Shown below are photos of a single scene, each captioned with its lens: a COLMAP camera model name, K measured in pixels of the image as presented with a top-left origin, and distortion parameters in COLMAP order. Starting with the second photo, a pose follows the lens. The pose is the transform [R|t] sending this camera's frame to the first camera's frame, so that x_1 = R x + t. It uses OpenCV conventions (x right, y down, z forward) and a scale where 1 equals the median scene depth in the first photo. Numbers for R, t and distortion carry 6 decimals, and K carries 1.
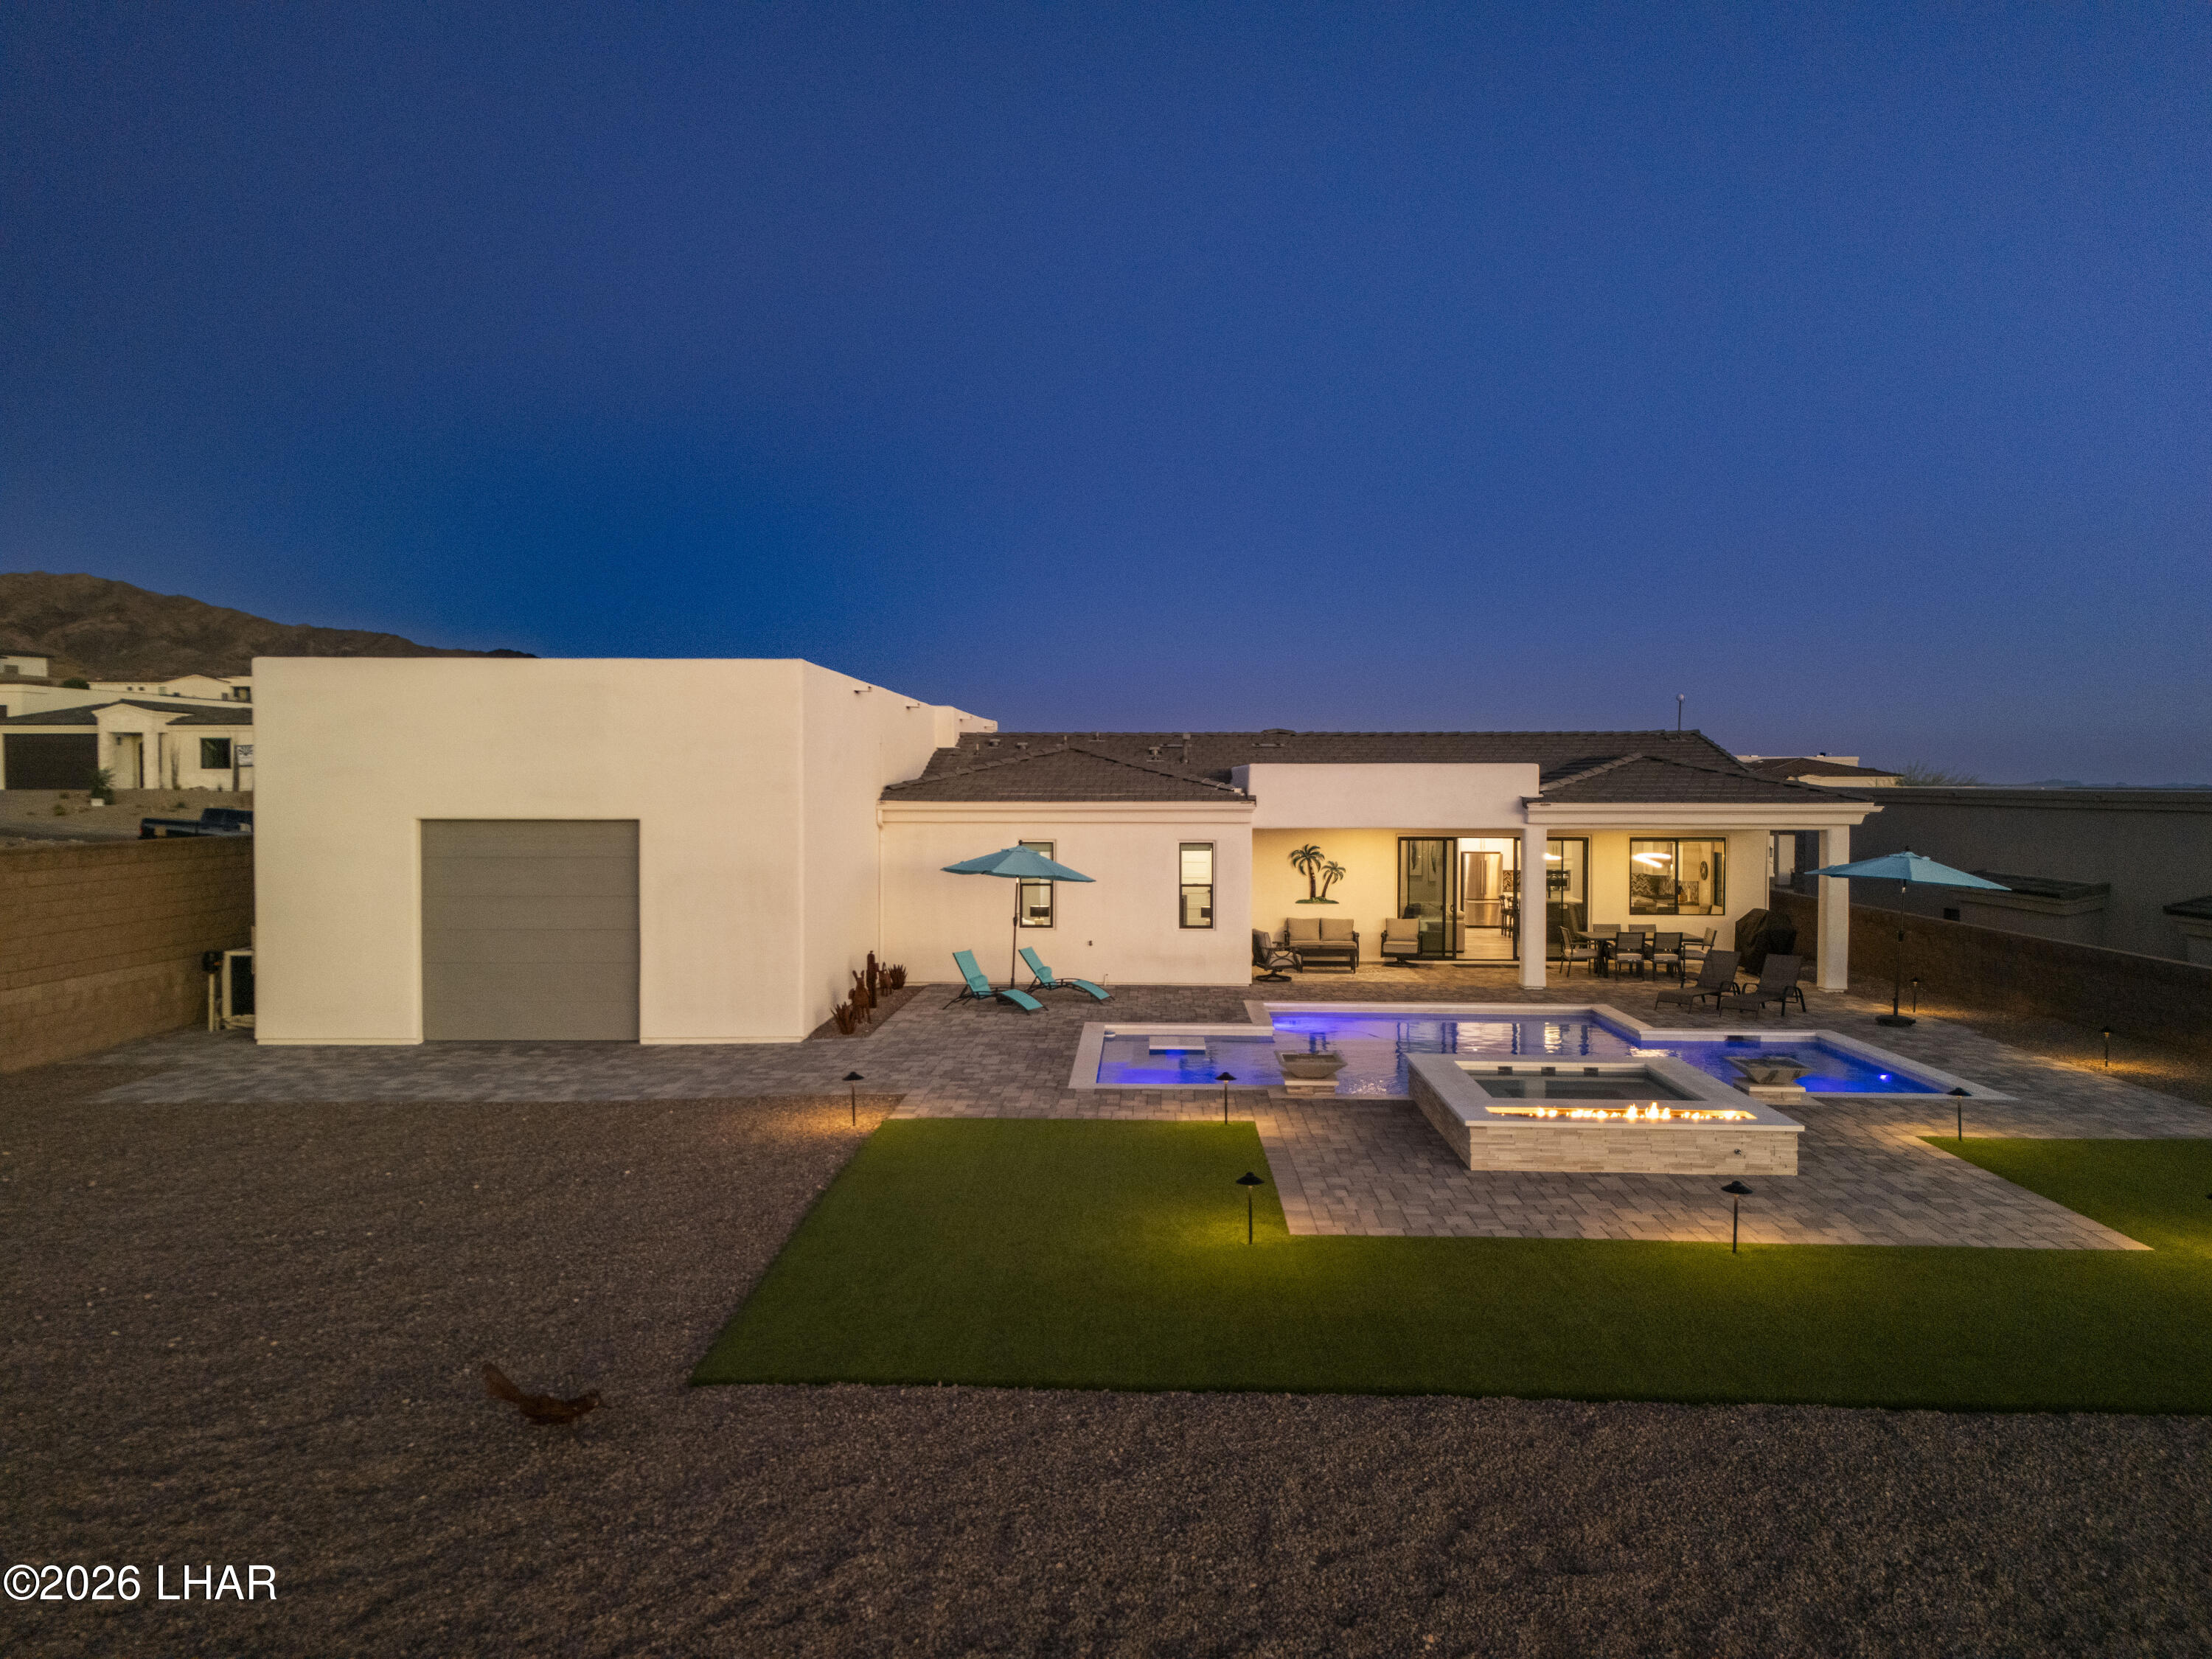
lens RADIAL K [[1619.1, 0, 1108.6], [0, 1619.1, 816.9], [0, 0, 1]] dist [0.080805, -0.076901]
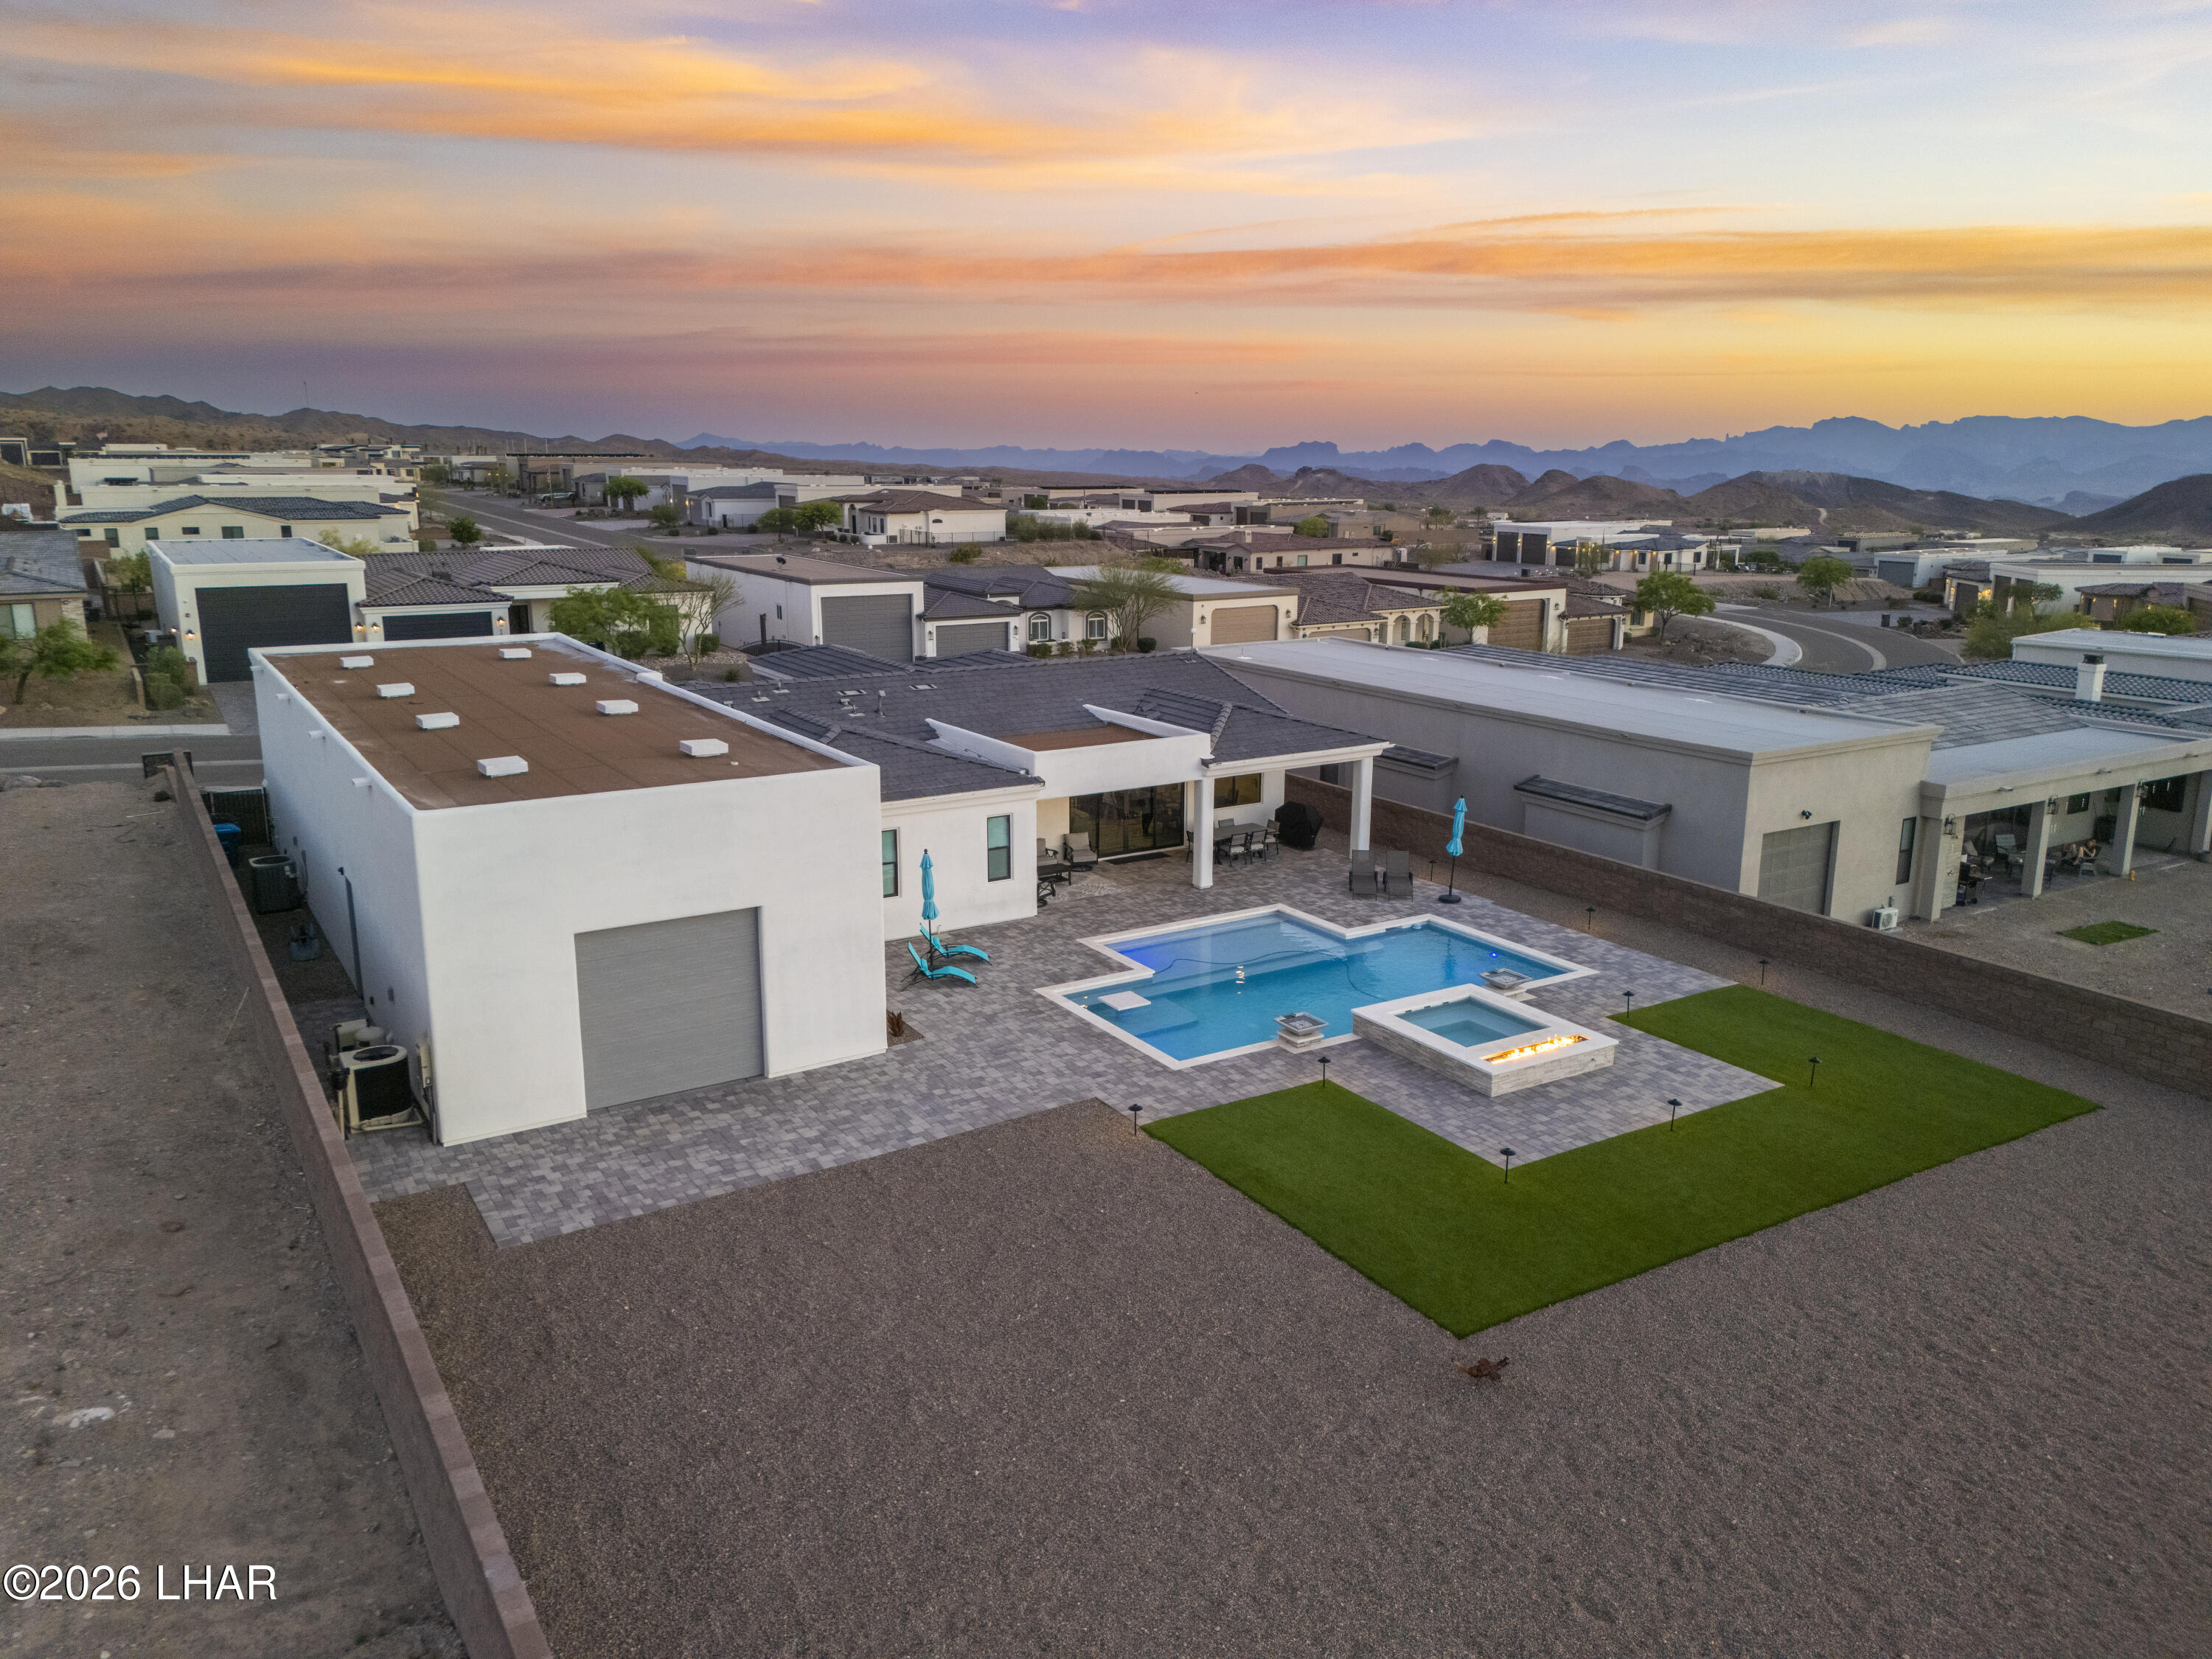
lens RADIAL K [[1619.1, 0, 1105.3], [0, 1619.1, 828.9], [0, 0, 1]] dist [0.080805, -0.076901]
pose [[0.835178, -0.124644, 0.535669, -0.722257], [0.010933, 0.977550, 0.210420, -0.312250], [-0.549871, -0.169881, 0.817791, -0.139632]]
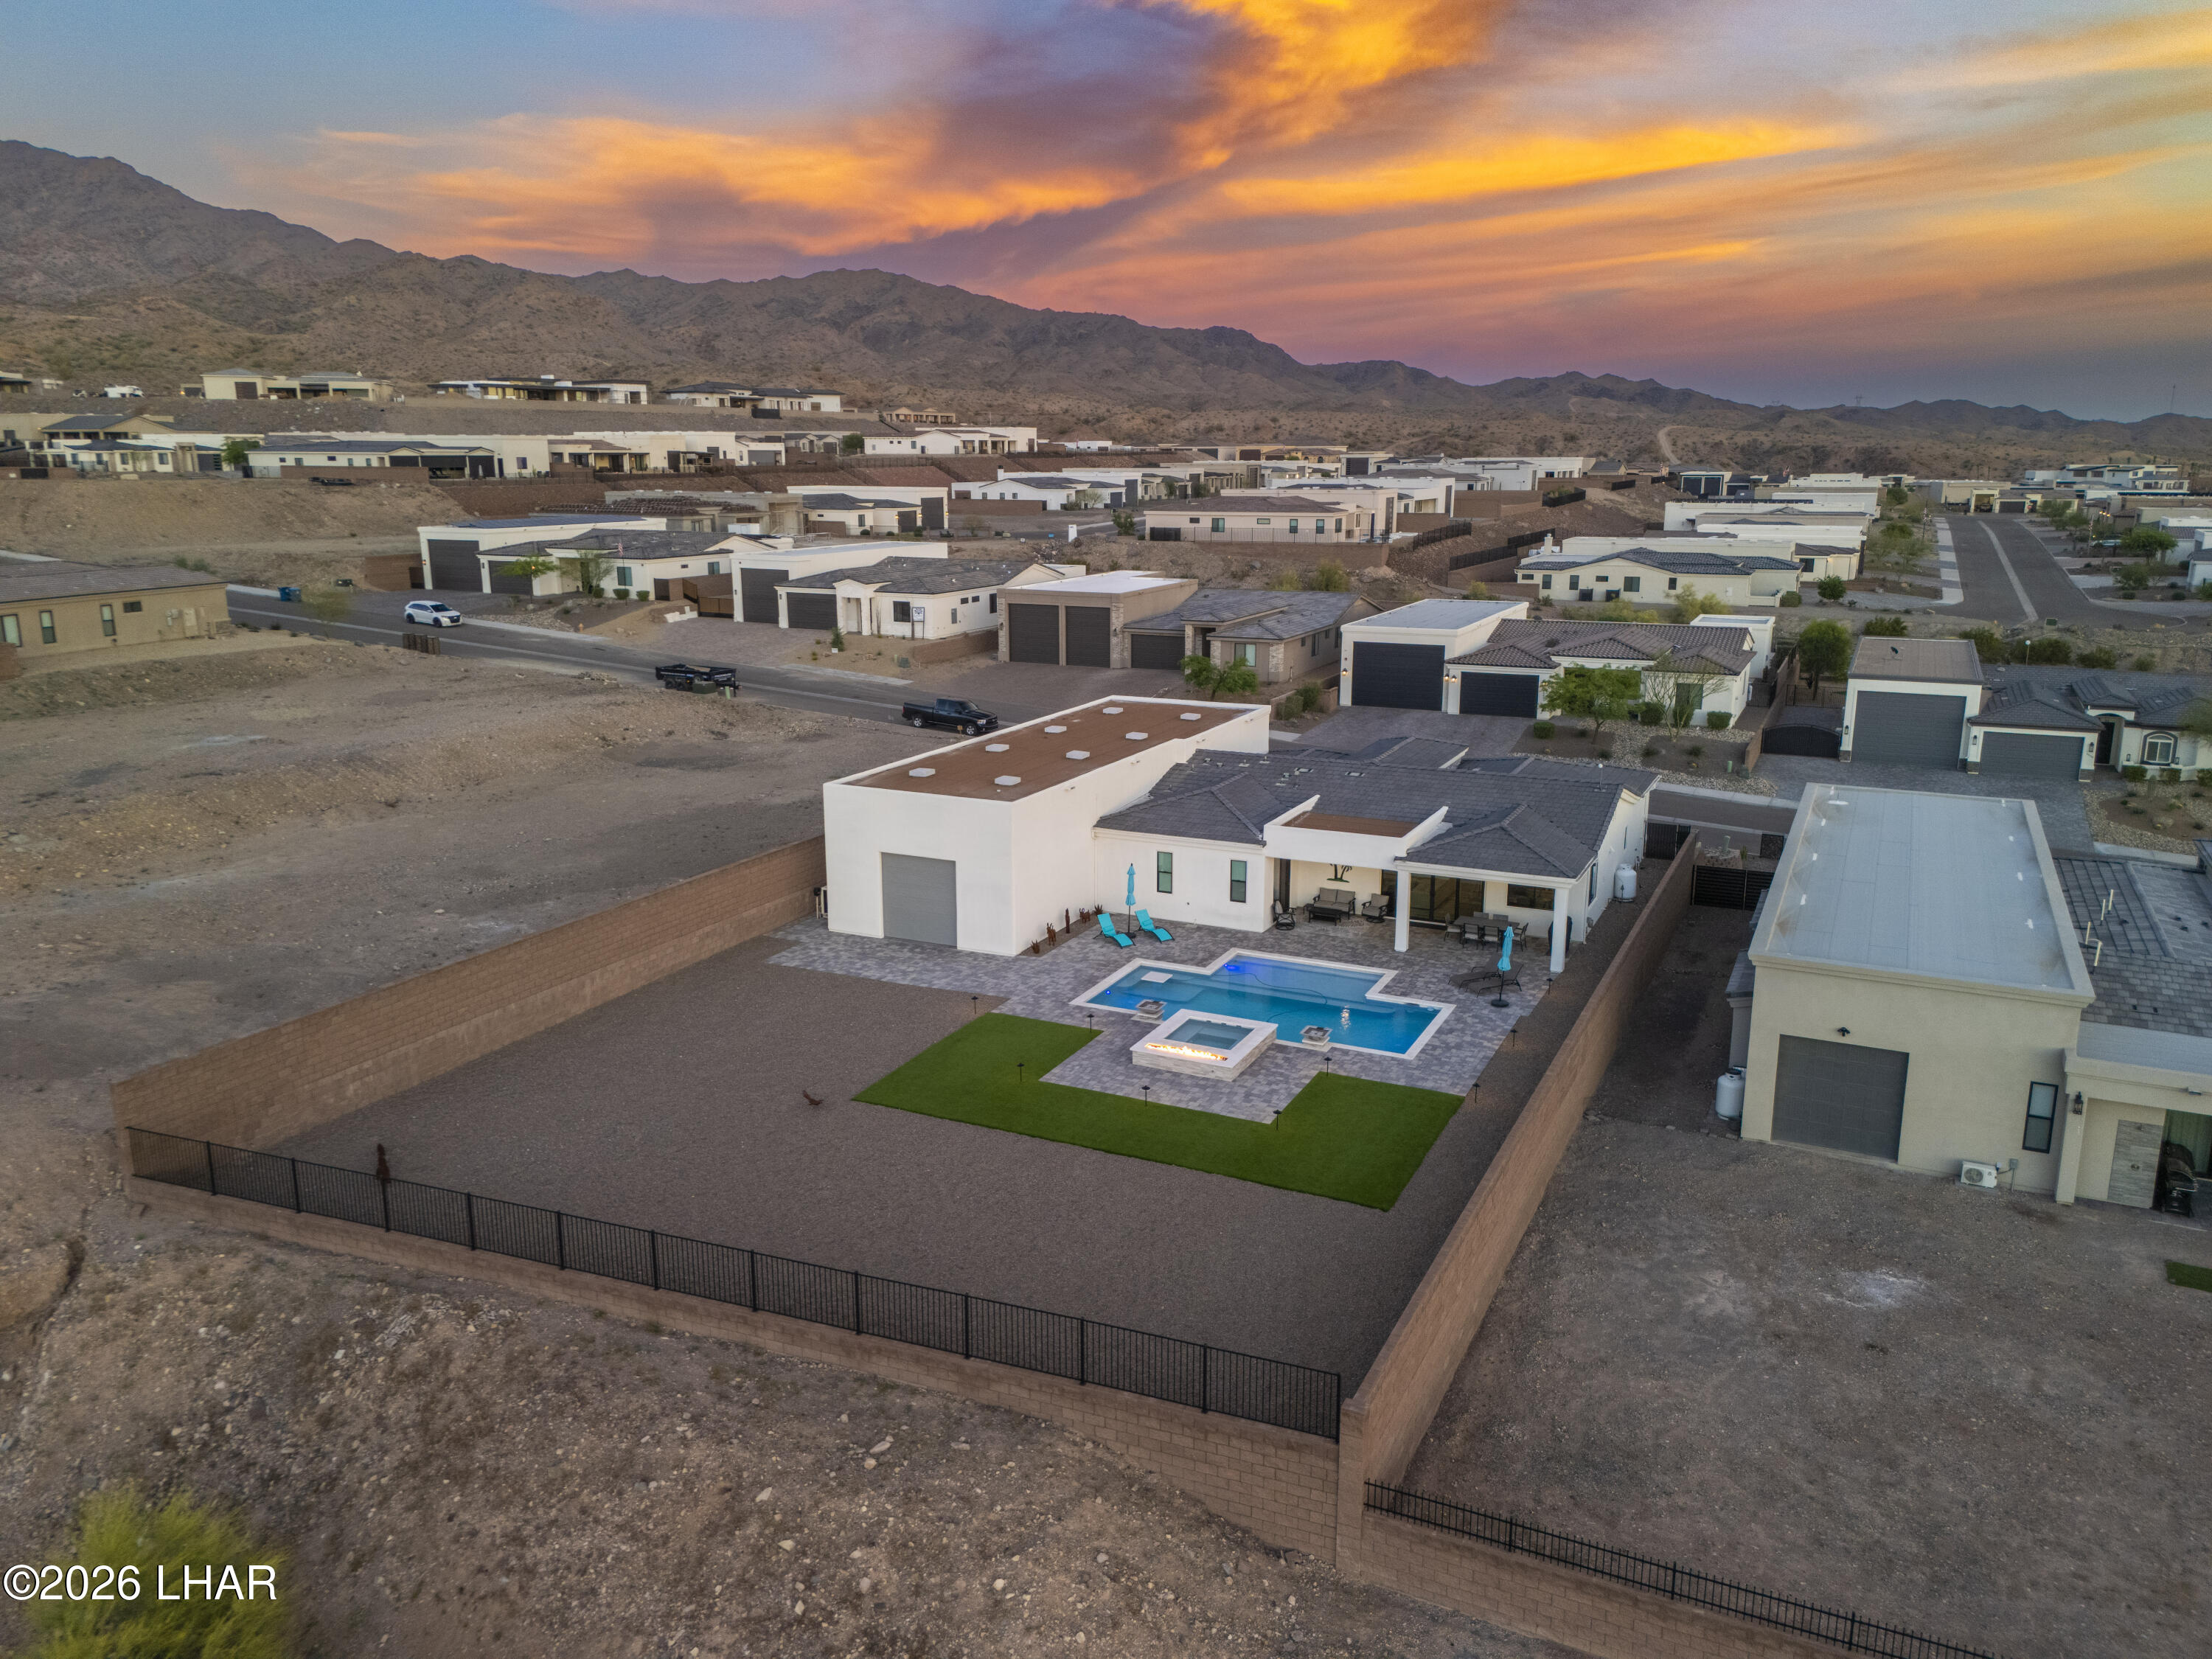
lens RADIAL K [[1619.1, 0, 1109.1], [0, 1619.1, 826.3], [0, 0, 1]] dist [0.080805, -0.076901]
pose [[0.913257, 0.089146, -0.397511, 0.885709], [-0.007192, 0.979140, 0.203060, -0.545717], [0.407321, -0.182587, 0.894847, -1.072454]]
